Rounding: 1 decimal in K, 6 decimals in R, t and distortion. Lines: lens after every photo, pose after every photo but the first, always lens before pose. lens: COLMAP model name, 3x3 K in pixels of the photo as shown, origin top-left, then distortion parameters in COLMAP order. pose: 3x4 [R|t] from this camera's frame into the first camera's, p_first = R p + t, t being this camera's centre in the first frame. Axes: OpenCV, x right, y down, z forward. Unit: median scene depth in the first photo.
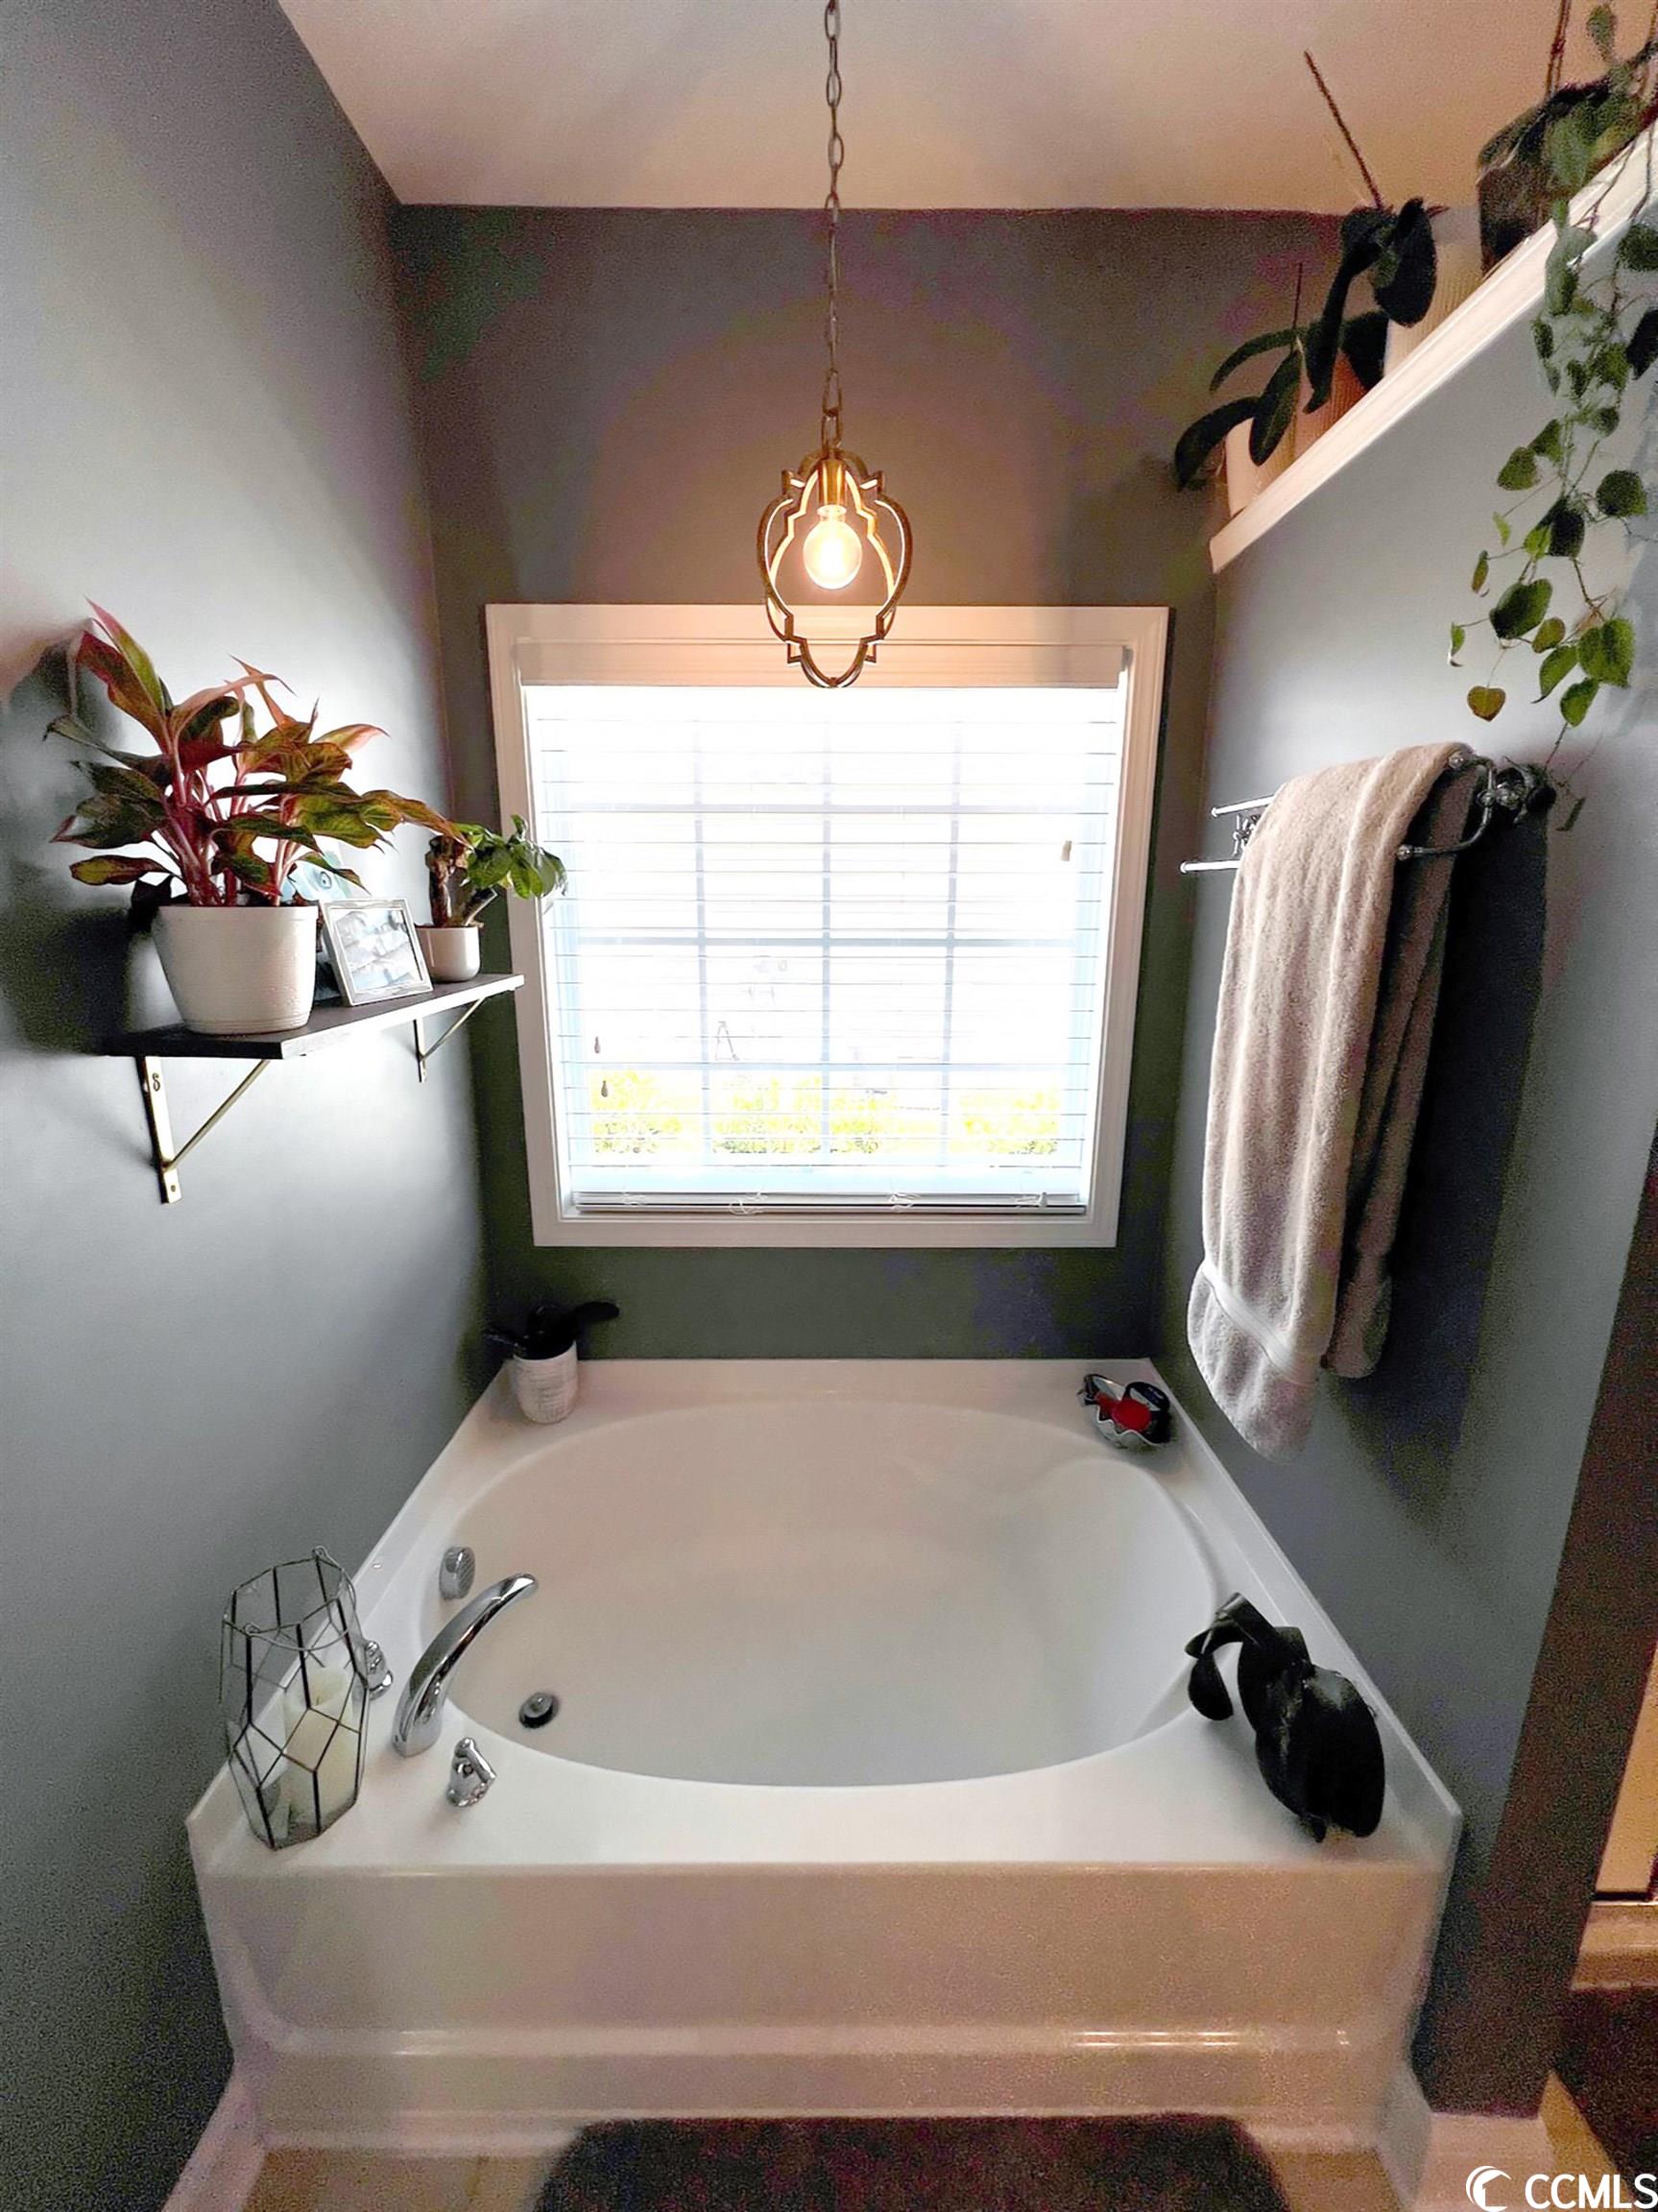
lens RADIAL K [[891.4, 0, 829.0], [0, 891.4, 1106.0], [0, 0, 1]] dist [0.009127, 0.000004]
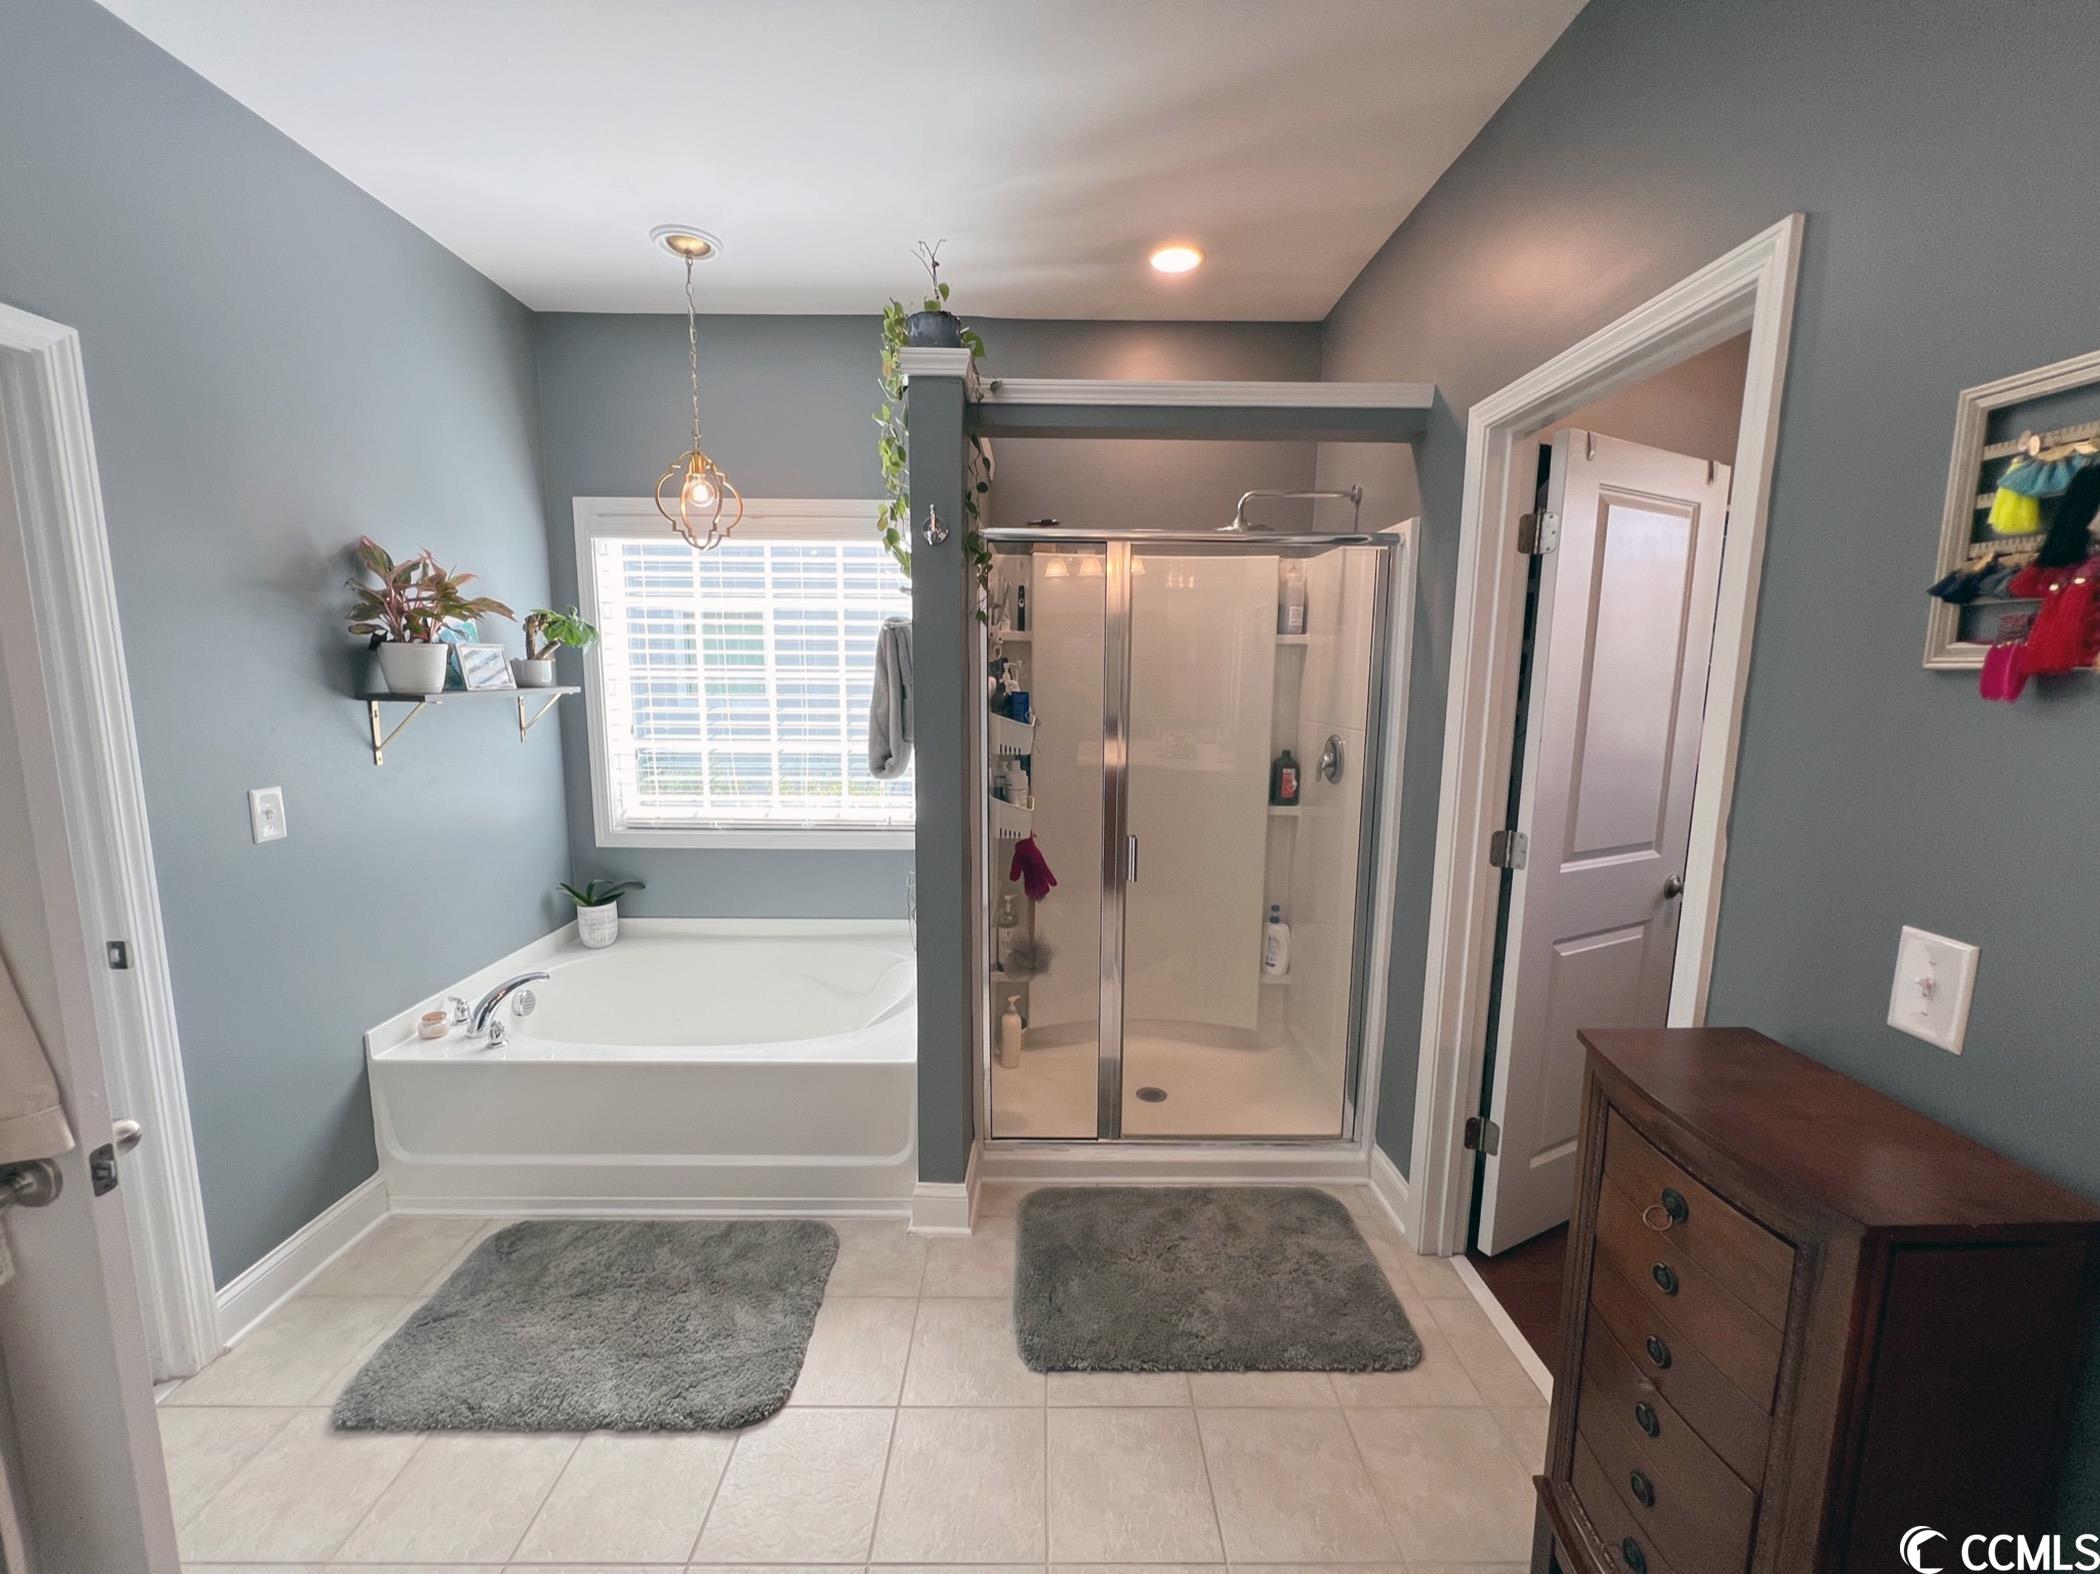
lens RADIAL K [[836.8, 0, 1057.2], [0, 836.8, 779.5], [0, 0, 1]] dist [0.000630, -0.000624]
pose [[0.999630, 0.001528, 0.027169, 1.035629], [0.001067, 0.995453, -0.095251, 0.366417], [-0.027191, 0.095245, 0.995082, -1.292553]]
